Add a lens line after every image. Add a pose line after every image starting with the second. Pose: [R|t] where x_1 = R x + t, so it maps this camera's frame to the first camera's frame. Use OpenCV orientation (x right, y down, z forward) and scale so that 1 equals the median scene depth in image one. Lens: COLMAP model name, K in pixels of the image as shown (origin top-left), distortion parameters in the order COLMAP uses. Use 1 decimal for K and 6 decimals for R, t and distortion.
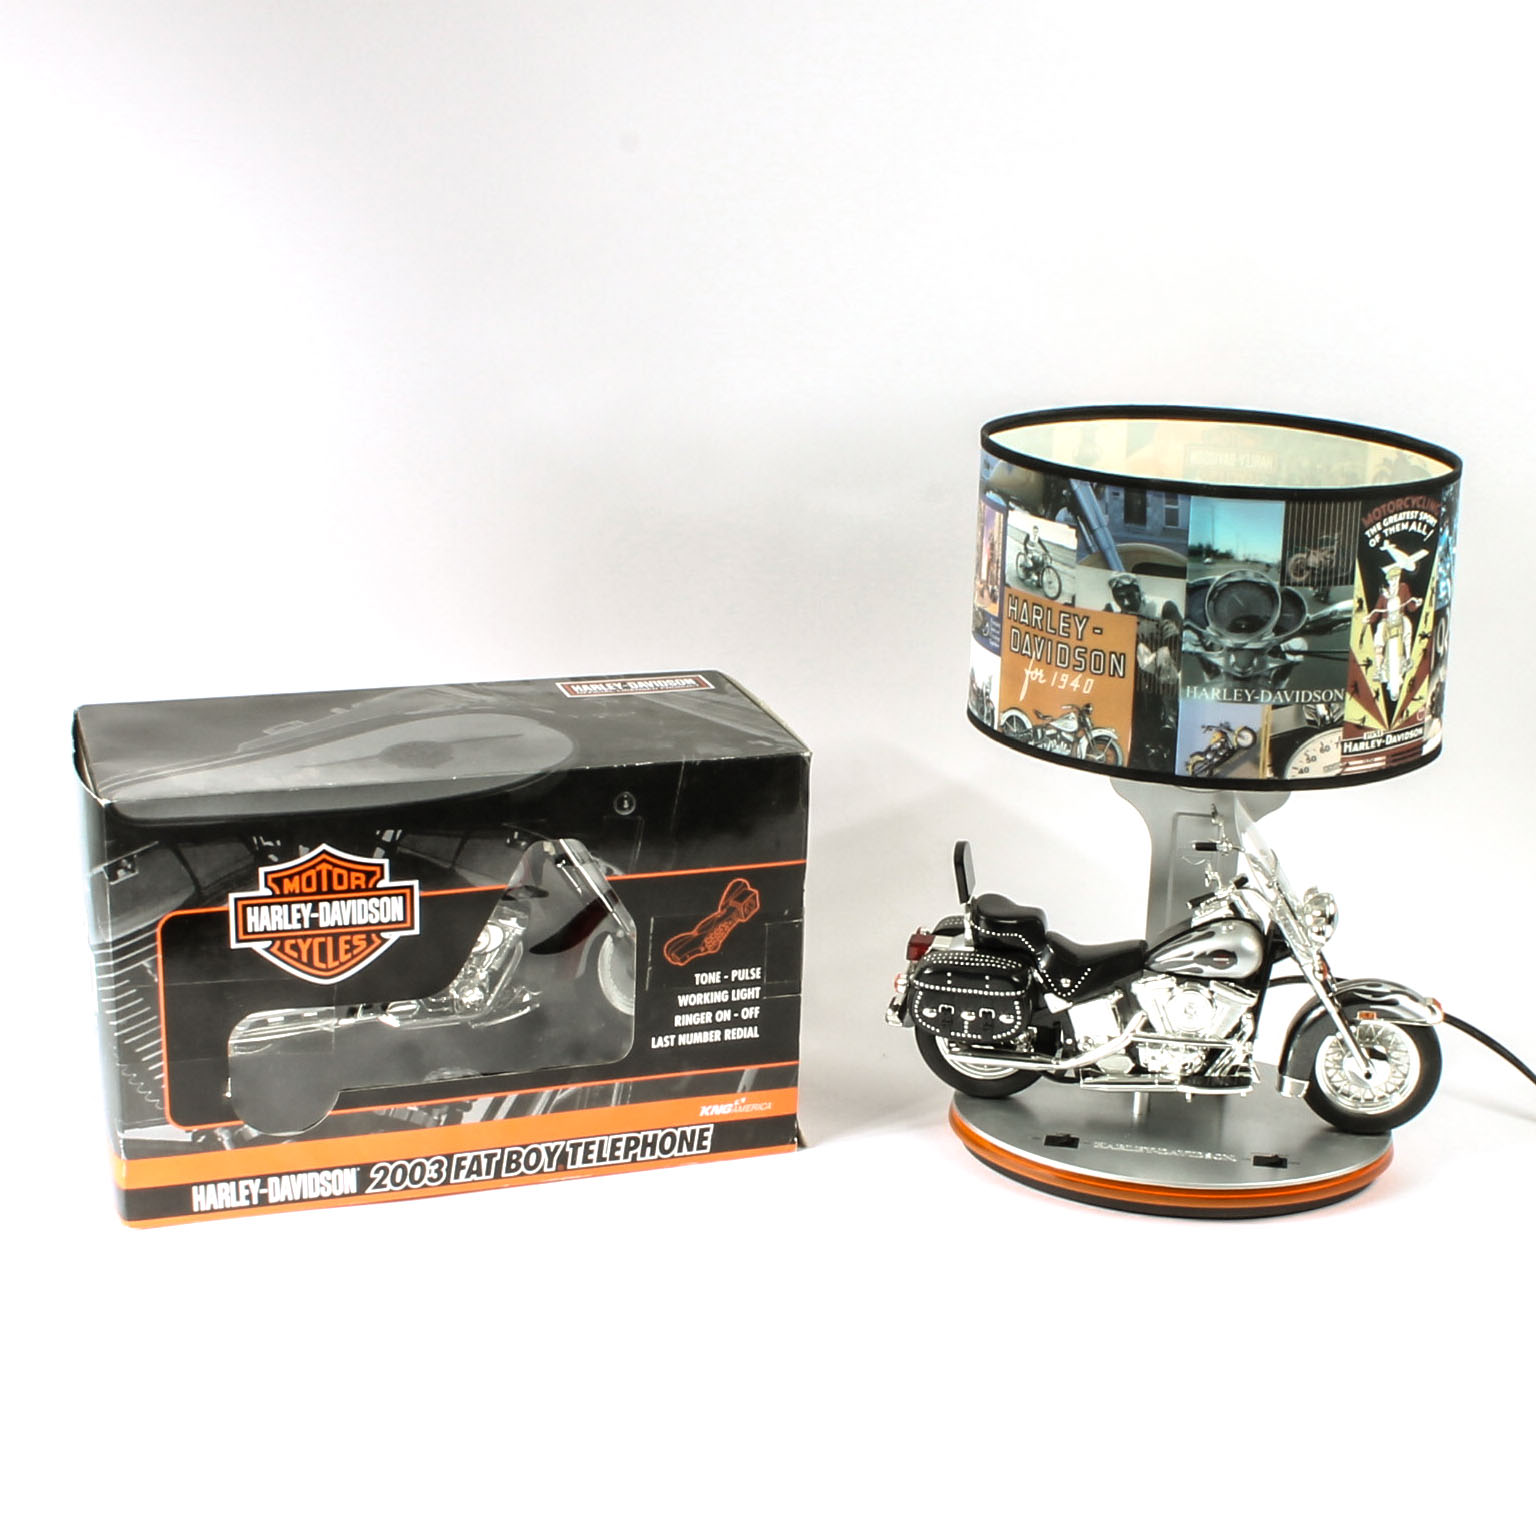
lens RADIAL K [[2984.7, 0, 768.0], [0, 2984.7, 768.0], [0, 0, 1]] dist [-0.192286, 0.102236]
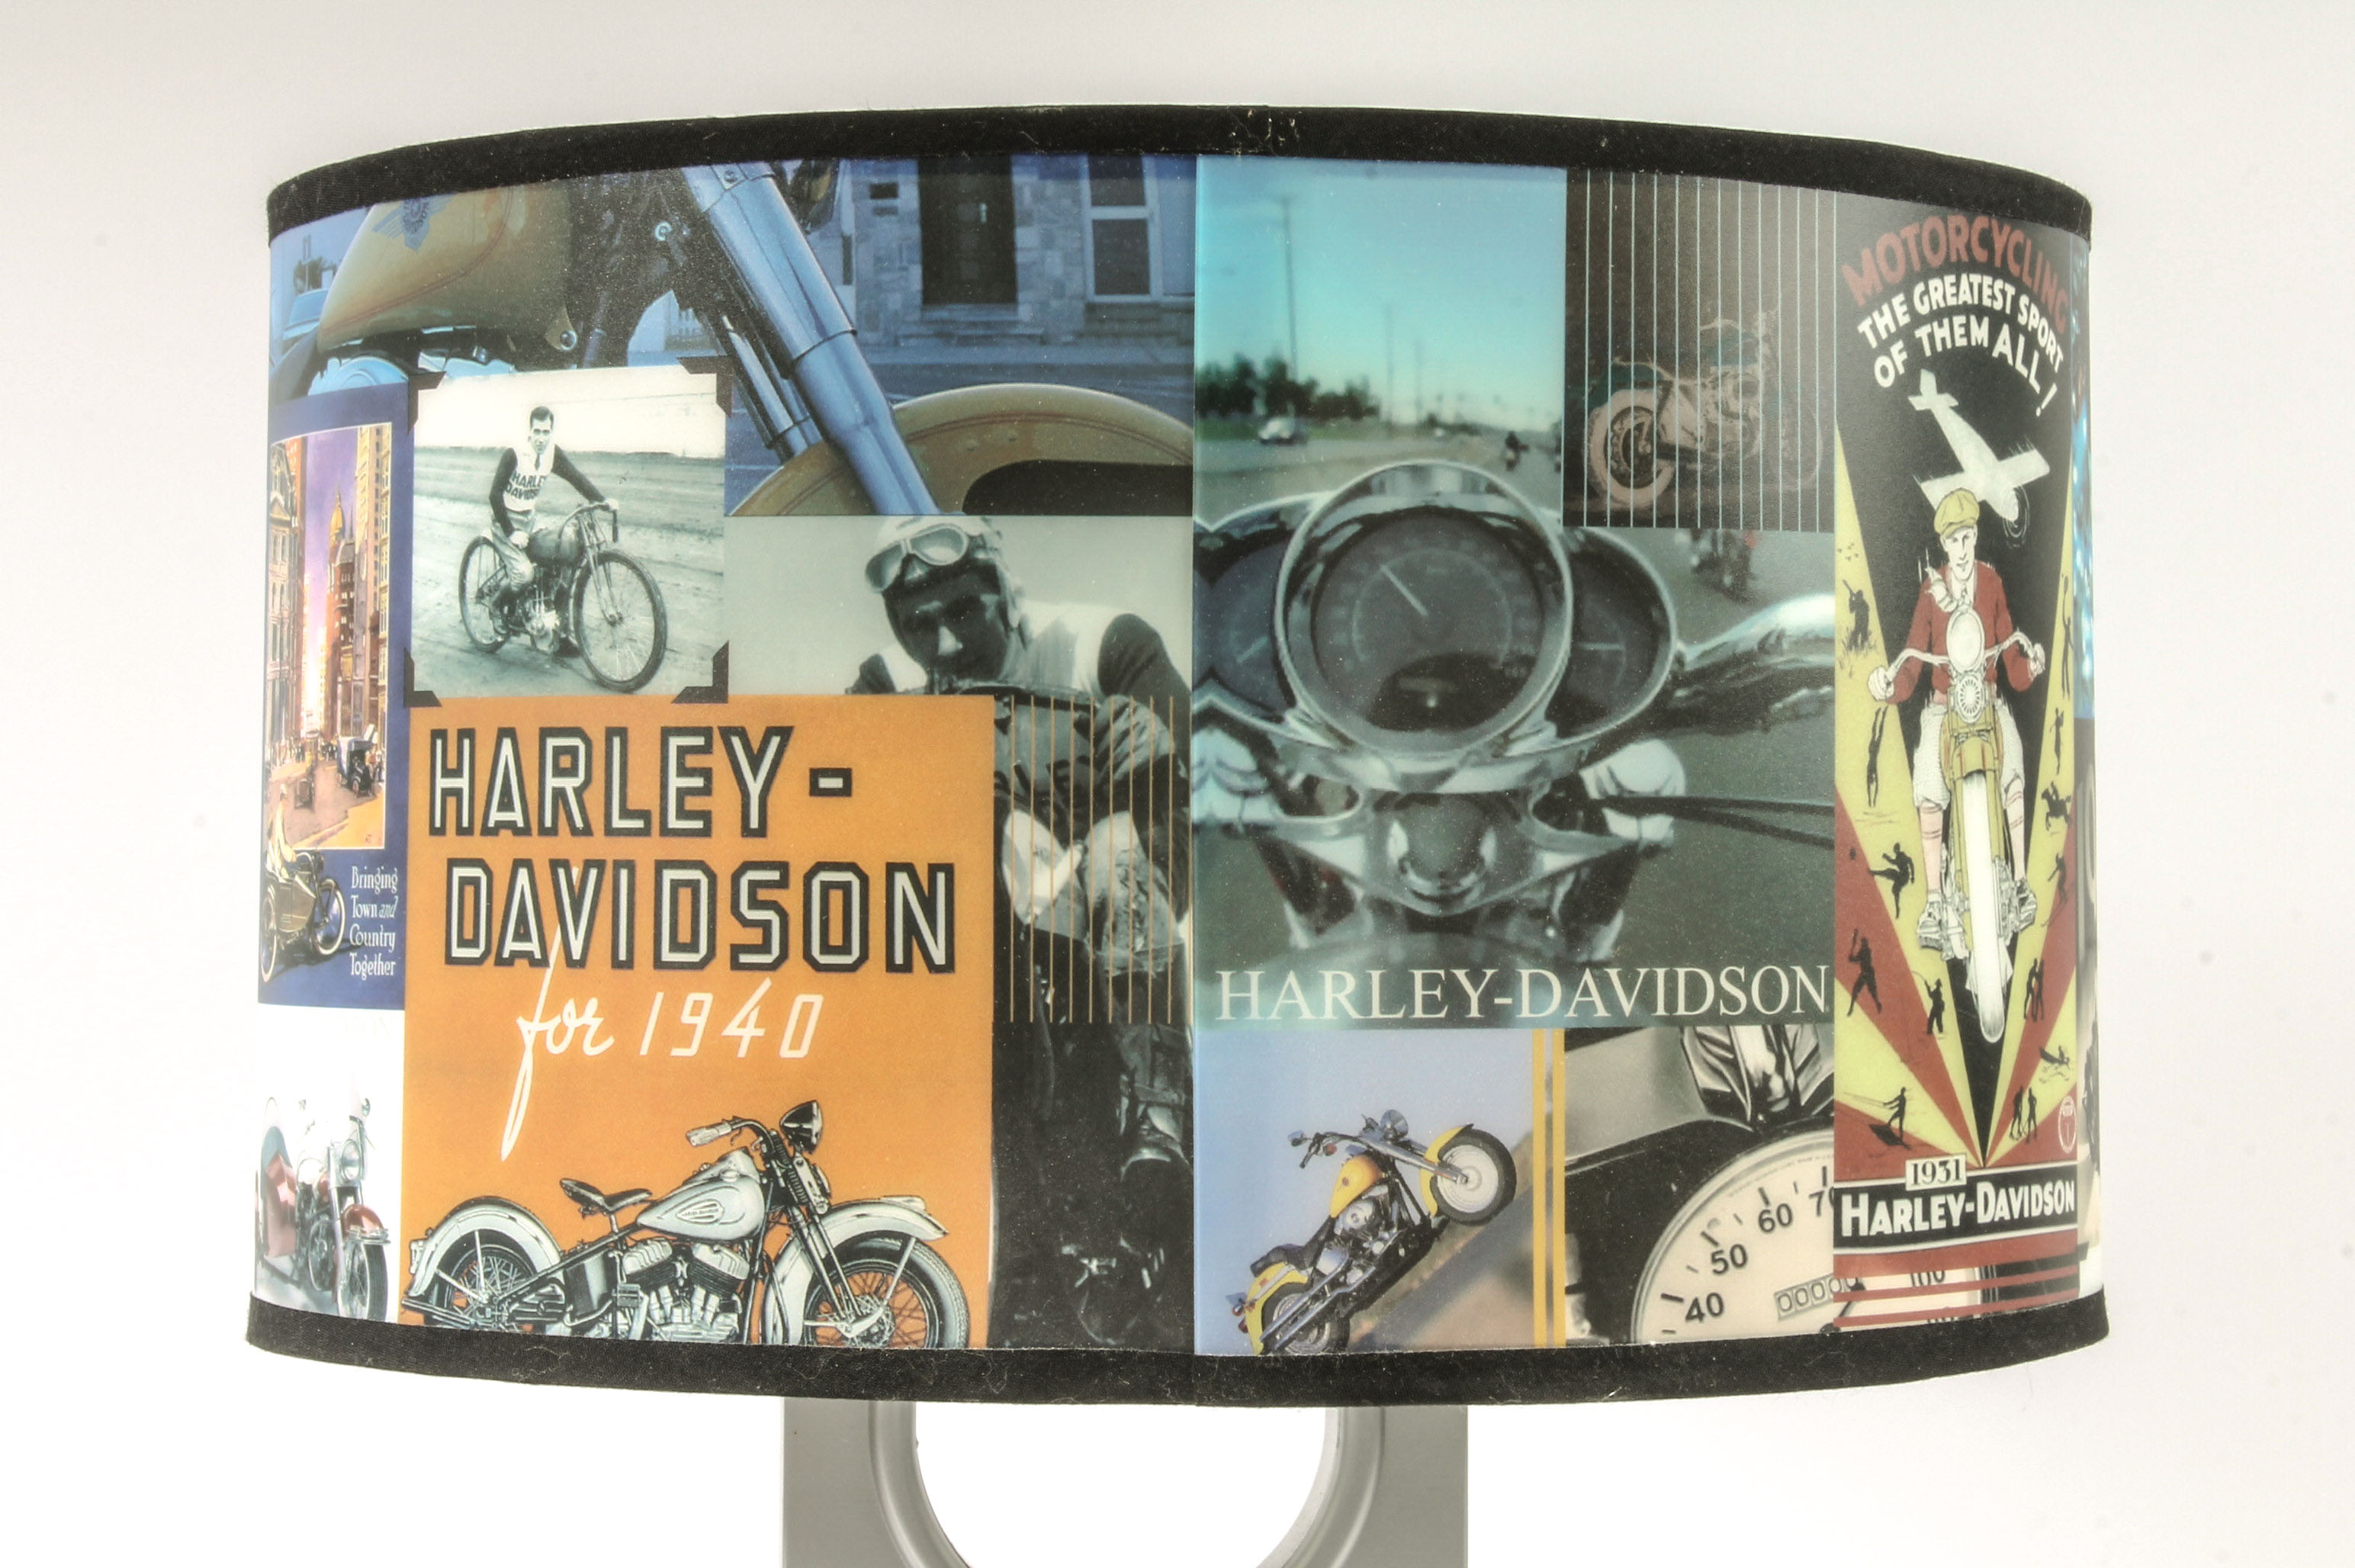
lens RADIAL K [[5629.8, 0, 1177.5], [0, 5629.8, 784.0], [0, 0, 1]] dist [-0.045738, -0.070401]
pose [[0.953216, -0.005048, 0.302247, -0.001066], [0.109020, 0.938312, -0.328153, 0.108496], [-0.281945, 0.345752, 0.894965, 0.584881]]
